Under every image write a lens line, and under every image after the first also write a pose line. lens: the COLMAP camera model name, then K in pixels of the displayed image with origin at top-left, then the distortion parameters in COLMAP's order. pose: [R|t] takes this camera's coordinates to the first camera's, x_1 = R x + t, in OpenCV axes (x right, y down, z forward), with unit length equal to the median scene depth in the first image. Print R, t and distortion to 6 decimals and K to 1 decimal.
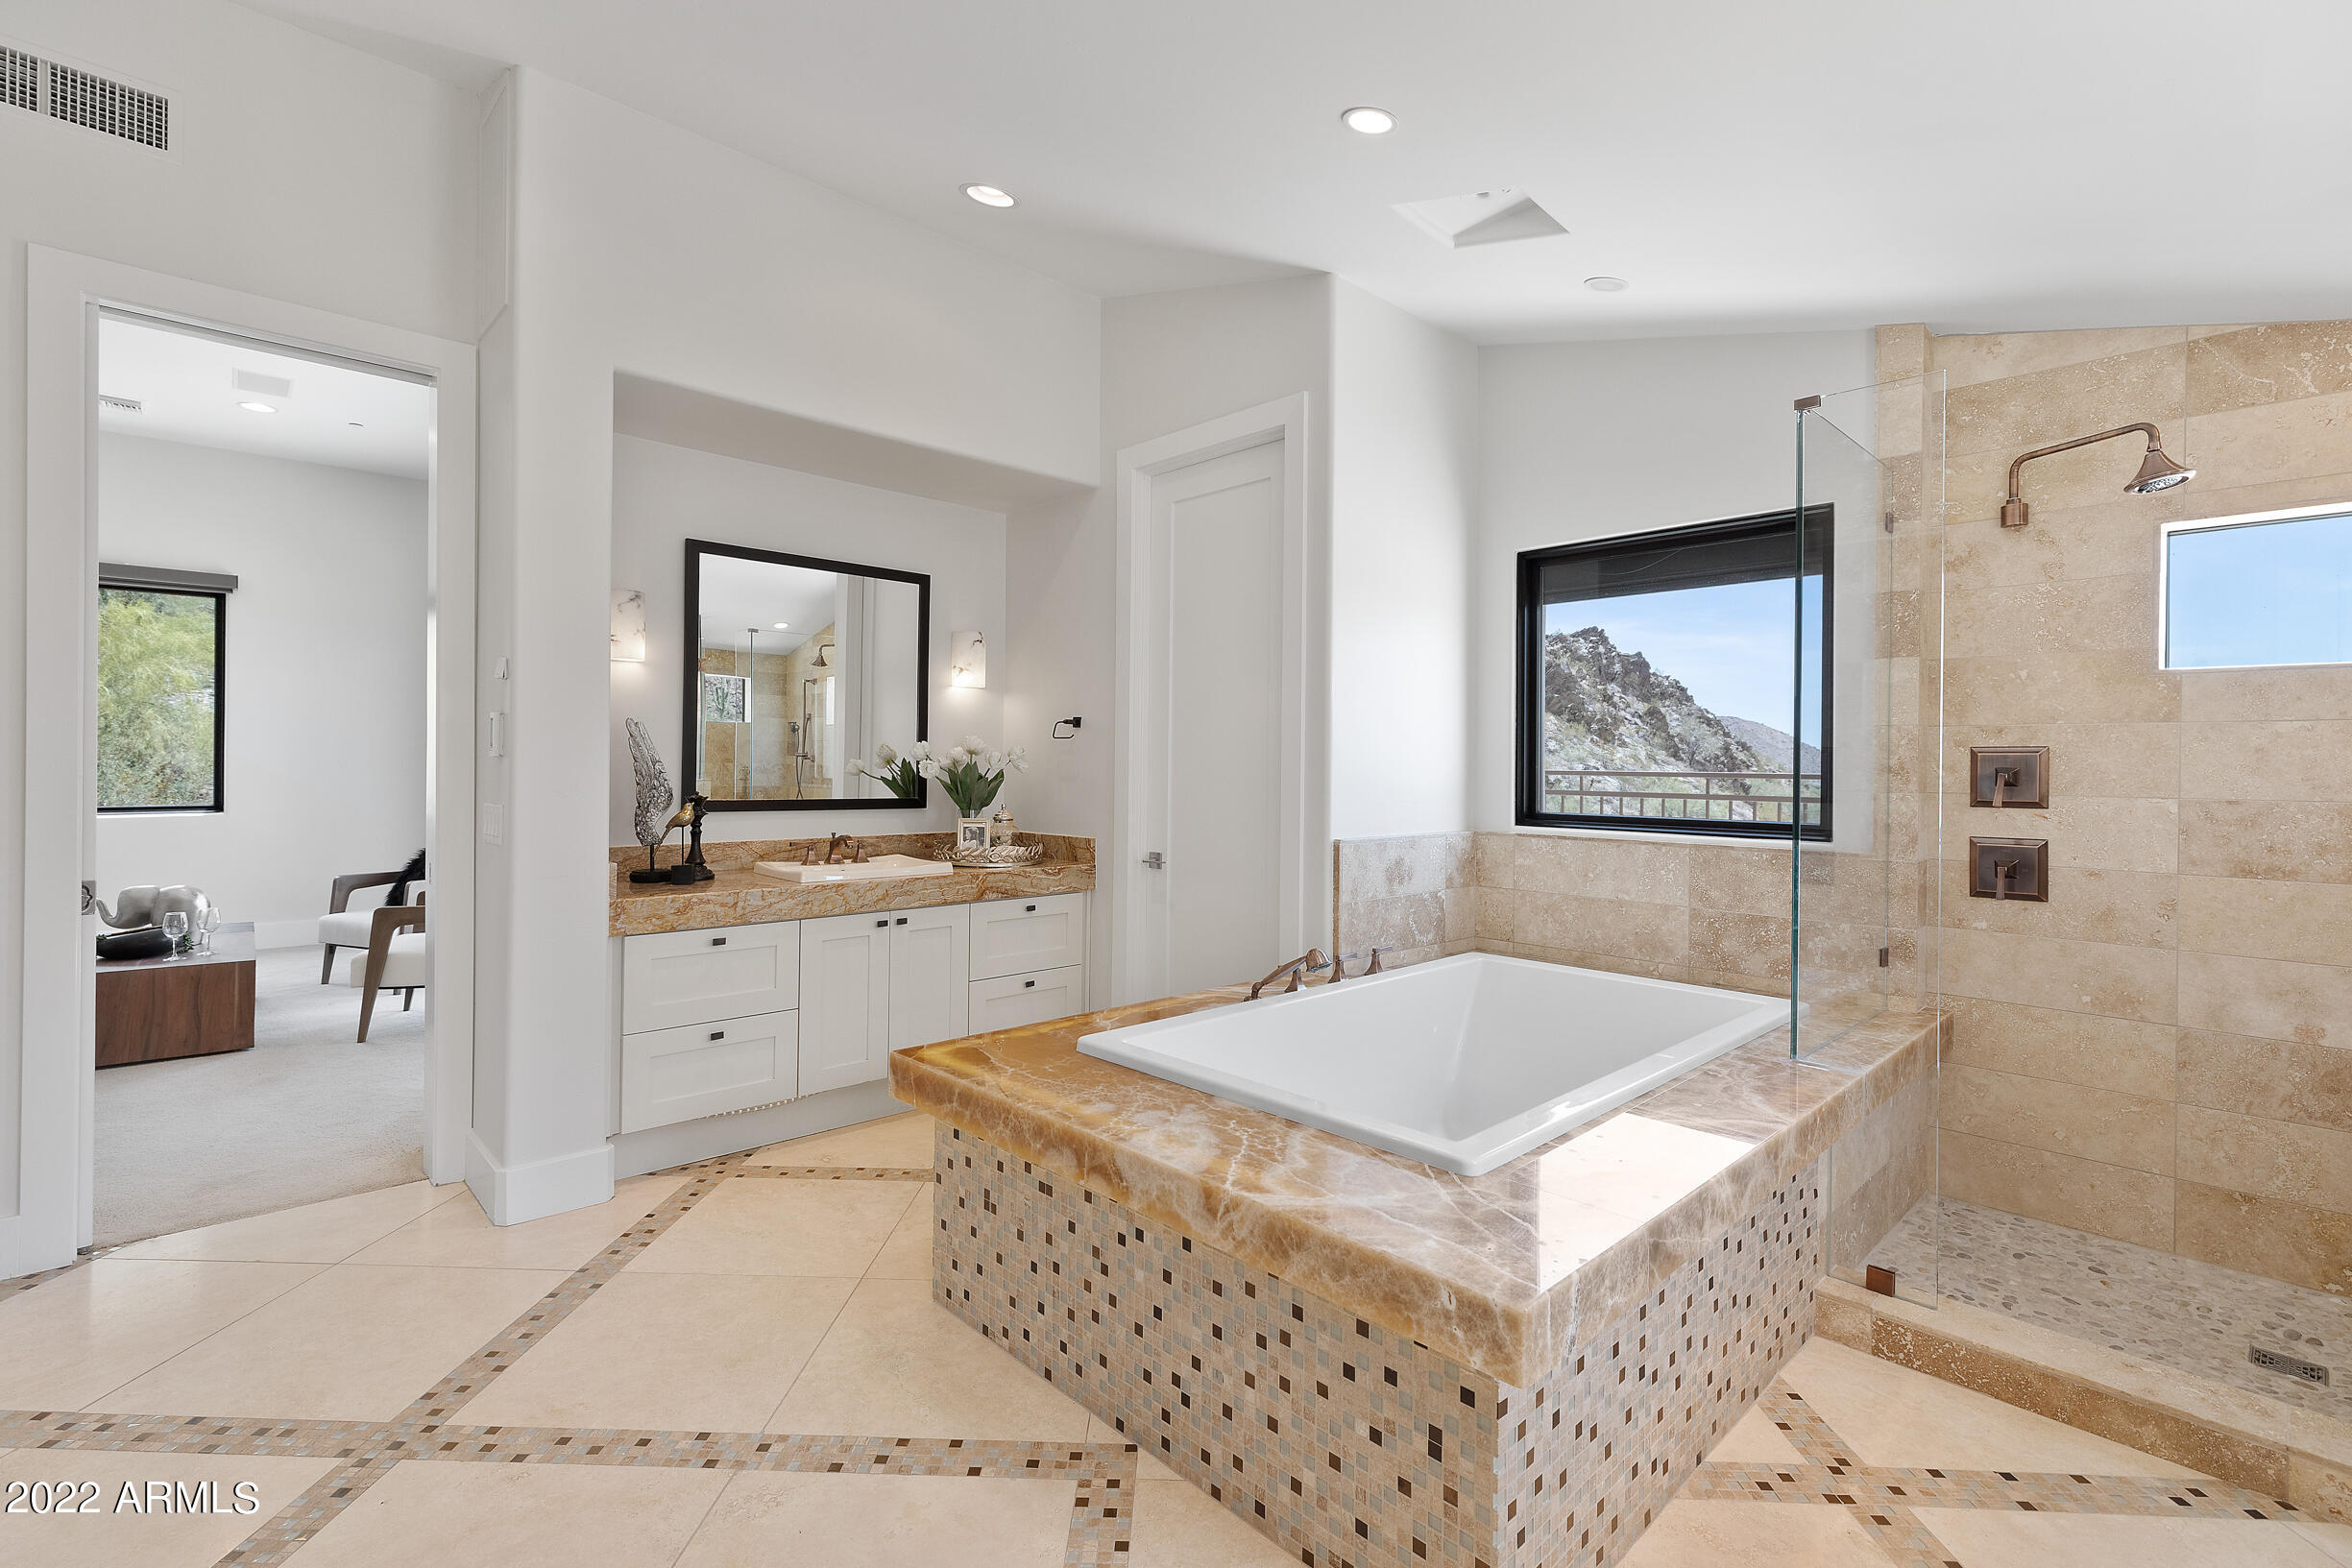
lens RADIAL K [[1062.3, 0, 1168.0], [0, 1062.3, 768.3], [0, 0, 1]] dist [-0.001065, -0.000153]
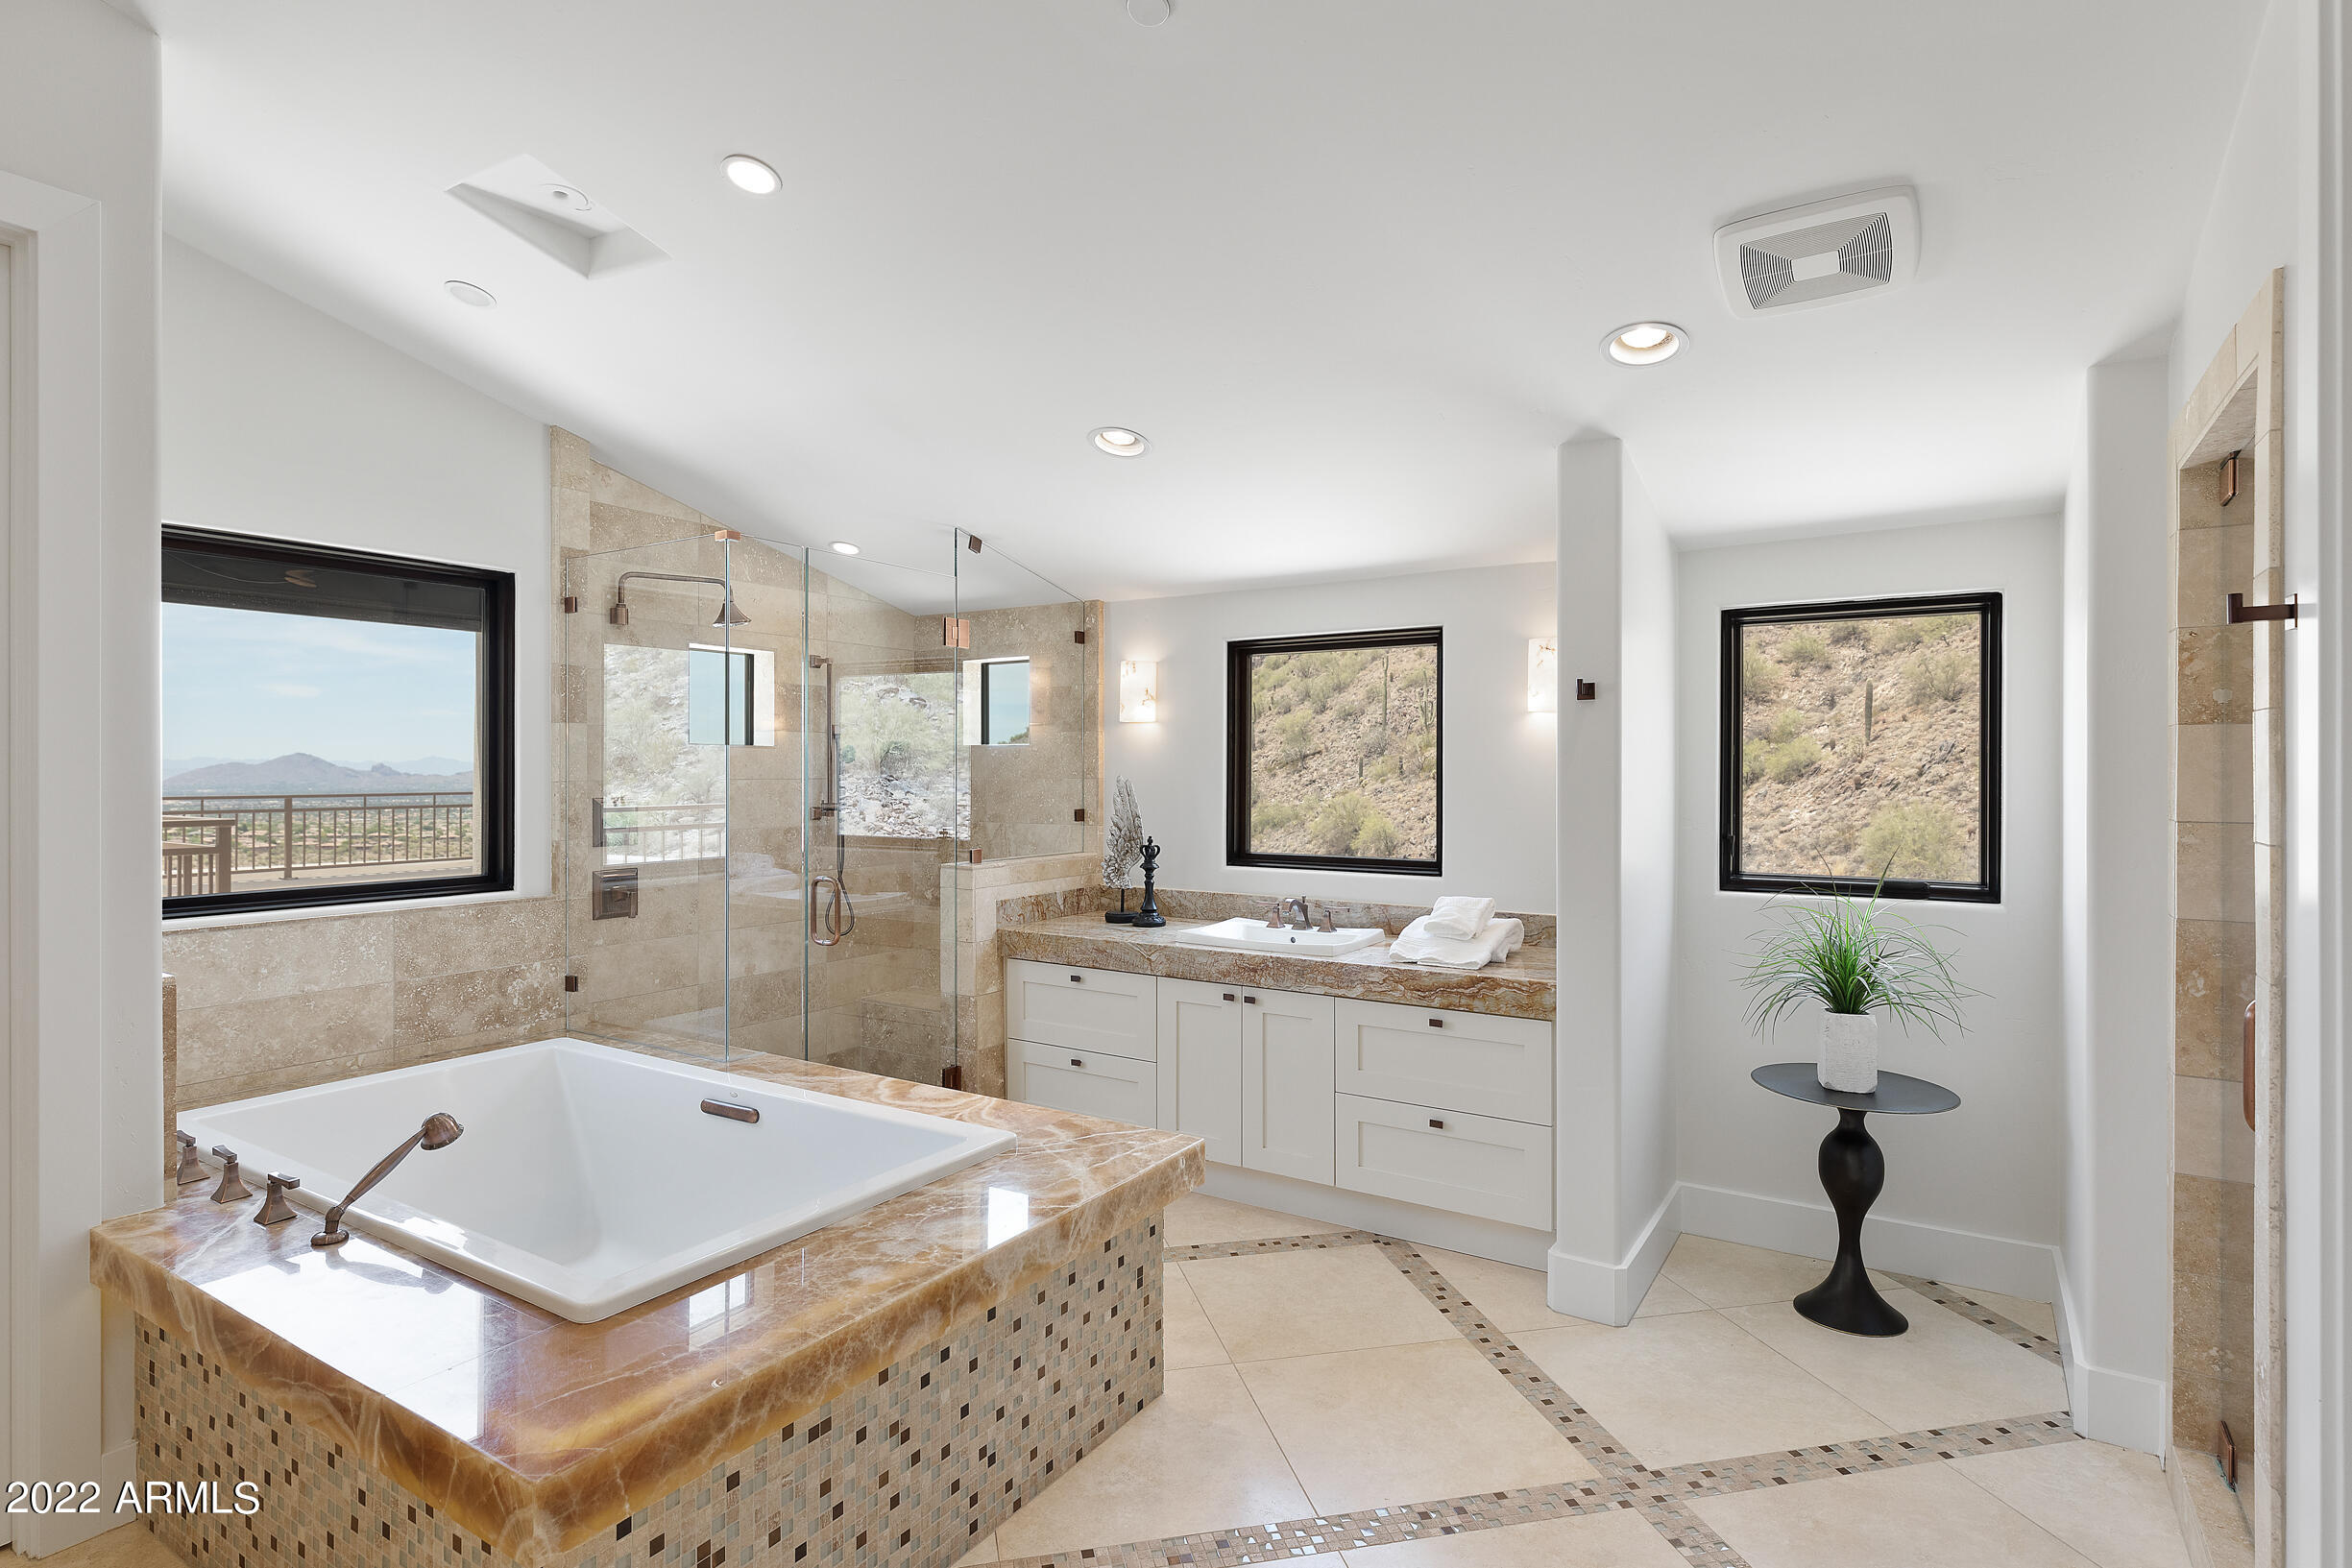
lens RADIAL K [[1186.9, 0, 1165.8], [0, 1186.9, 776.7], [0, 0, 1]] dist [0.000256, -0.000119]
pose [[-0.244453, -0.017012, 0.969512, -1.070011], [-0.002229, 0.999853, 0.016982, -0.102059], [-0.969658, 0.001991, -0.244455, 1.023872]]
